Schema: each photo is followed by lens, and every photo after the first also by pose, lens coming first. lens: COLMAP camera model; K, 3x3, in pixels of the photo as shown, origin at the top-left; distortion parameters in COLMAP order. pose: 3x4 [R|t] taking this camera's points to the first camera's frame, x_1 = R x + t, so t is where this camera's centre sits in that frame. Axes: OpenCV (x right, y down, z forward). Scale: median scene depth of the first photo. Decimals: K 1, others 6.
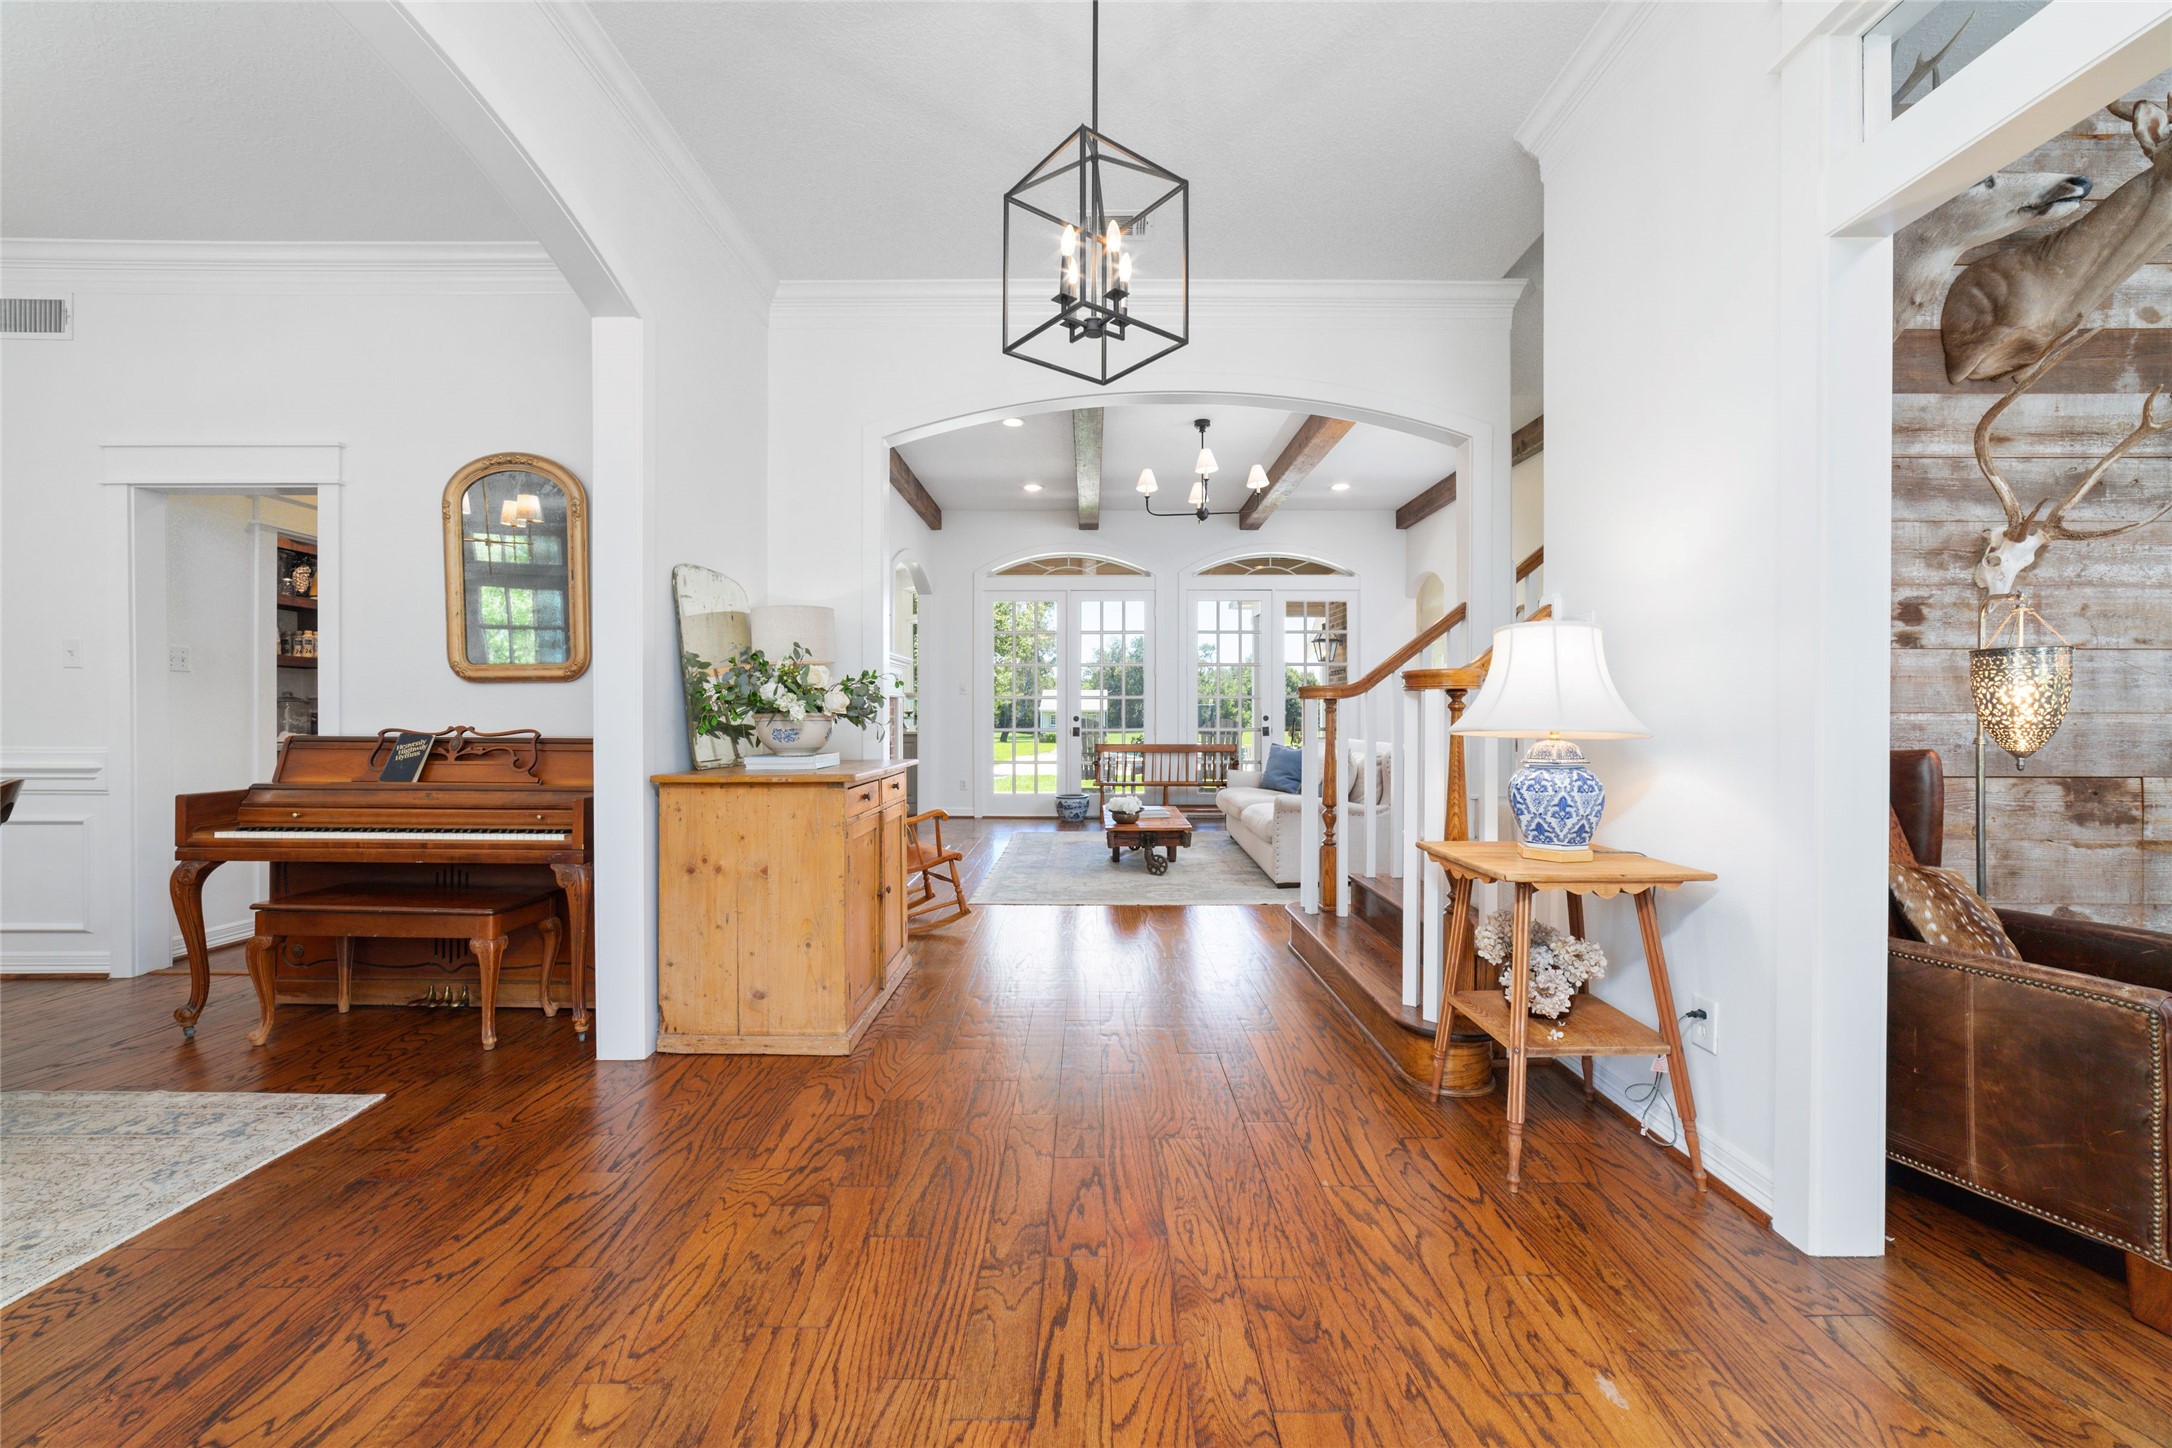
lens RADIAL K [[833.1, 0, 1091.4], [0, 833.1, 715.9], [0, 0, 1]] dist [-0.017953, 0.006672]
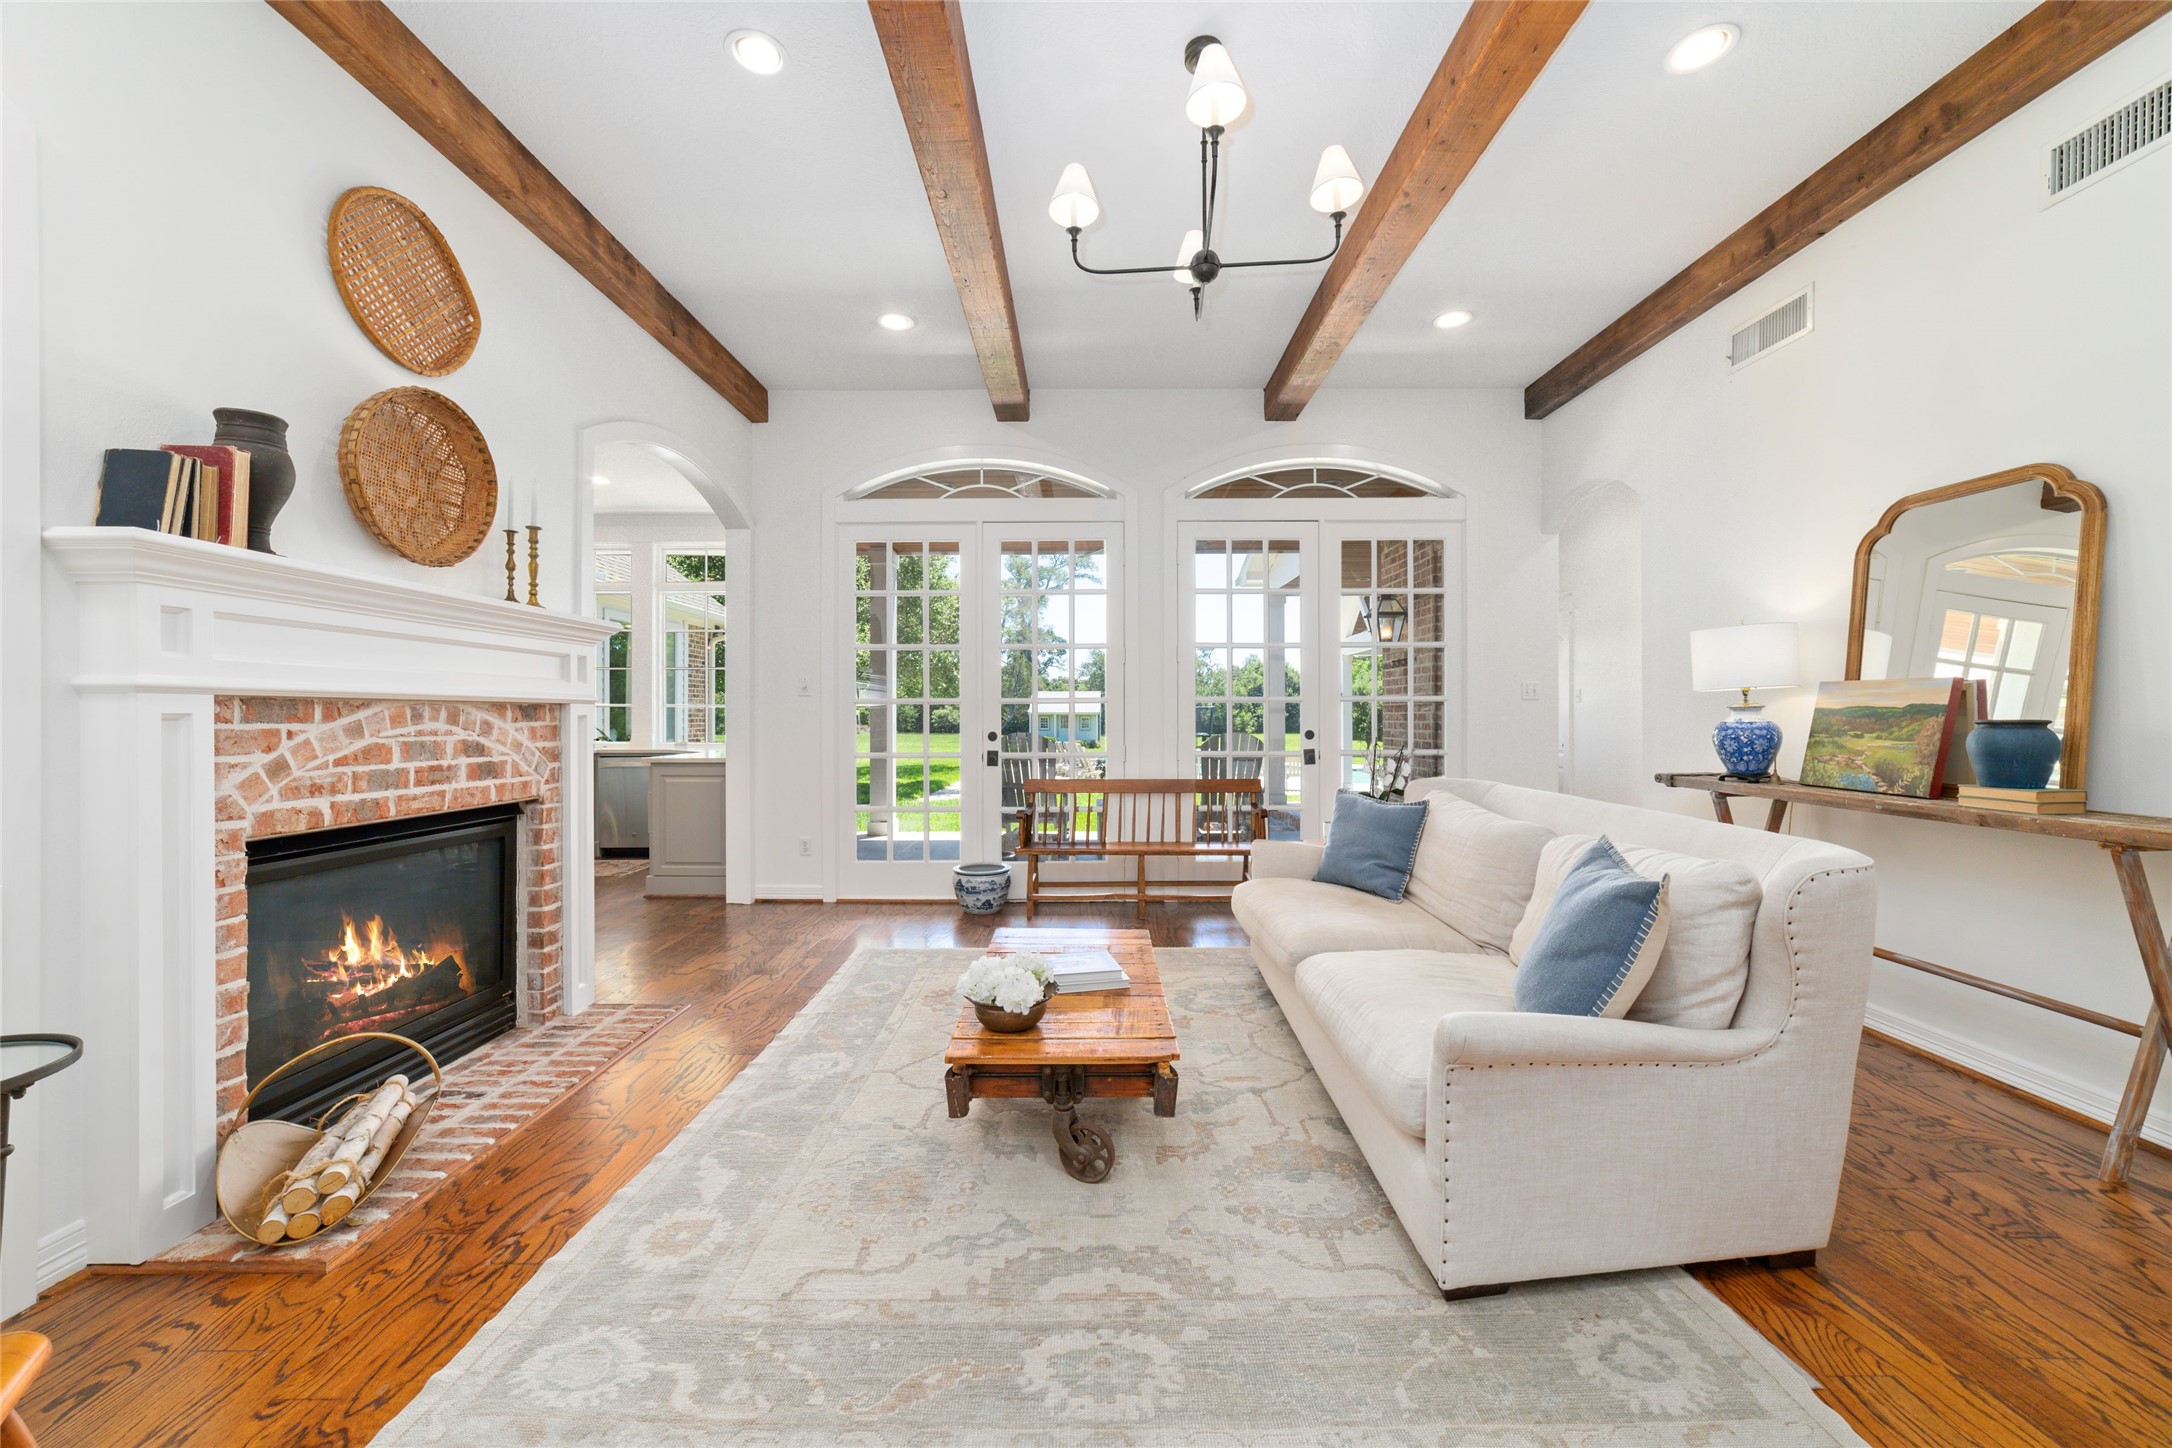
lens RADIAL K [[833.1, 0, 1092.3], [0, 833.1, 724.2], [0, 0, 1]] dist [-0.017953, 0.006672]
pose [[0.999993, -0.002480, 0.002916, 0.052019], [0.002459, 0.999970, 0.007324, -0.009319], [-0.002934, -0.007317, 0.999969, 0.402128]]
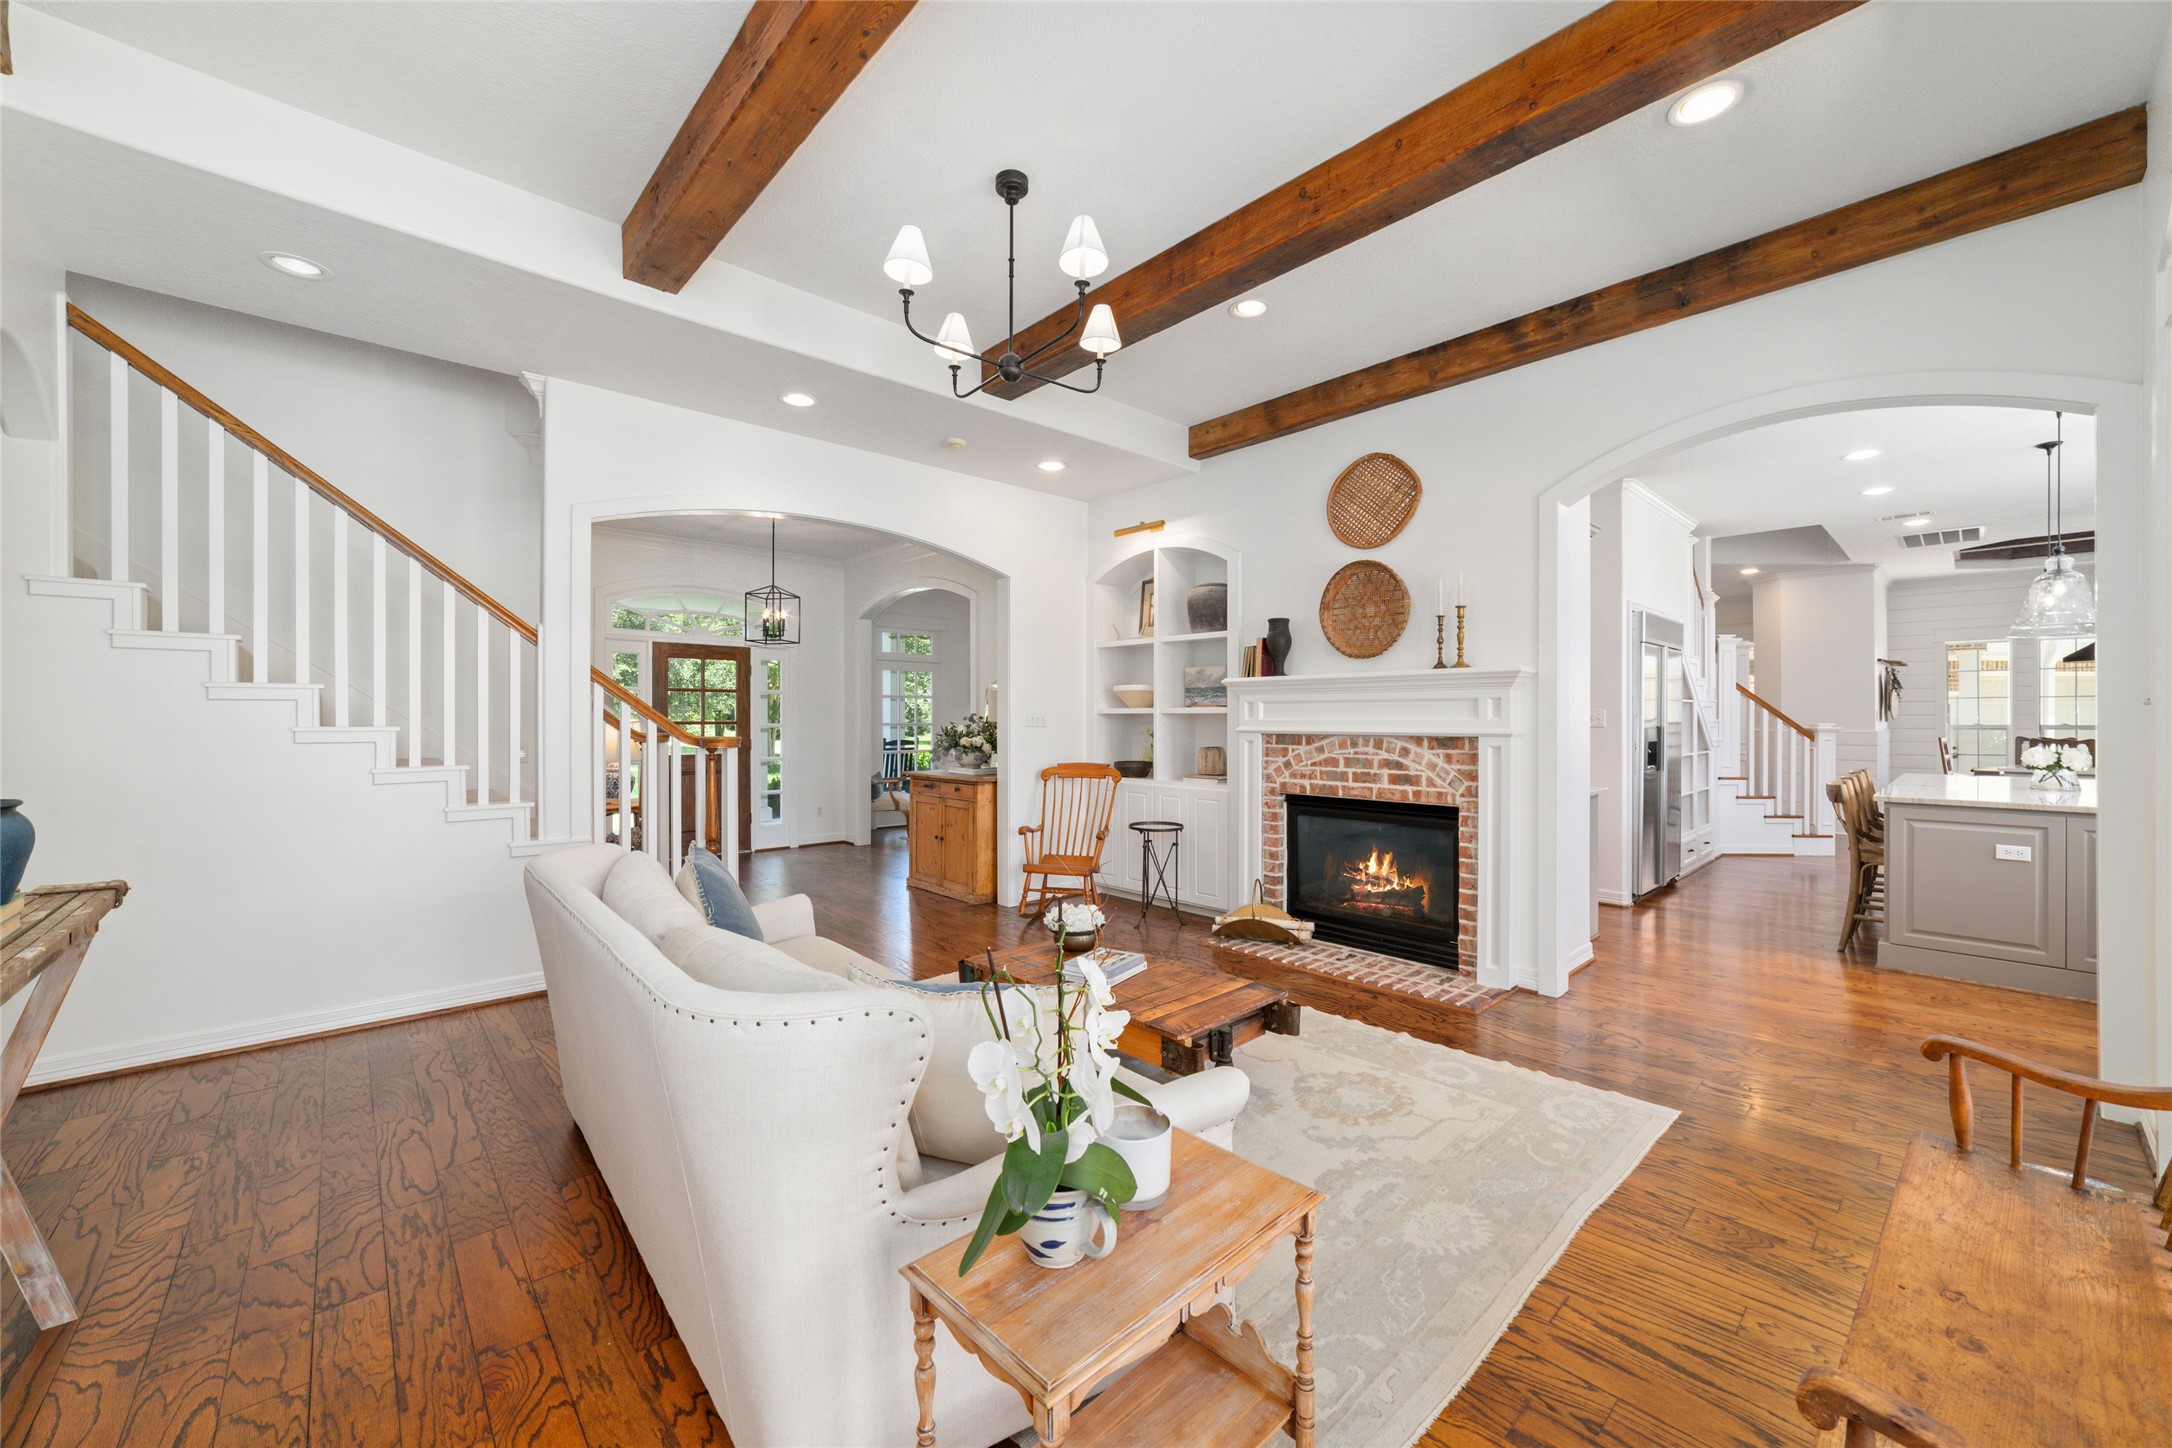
lens RADIAL K [[833.1, 0, 1081.6], [0, 833.1, 716.0], [0, 0, 1]] dist [-0.017953, 0.006672]
pose [[-0.734551, 0.000990, -0.678553, 0.525214], [0.001401, 0.999999, -0.000058, -0.045410], [0.678552, -0.000993, -0.734552, 1.460008]]
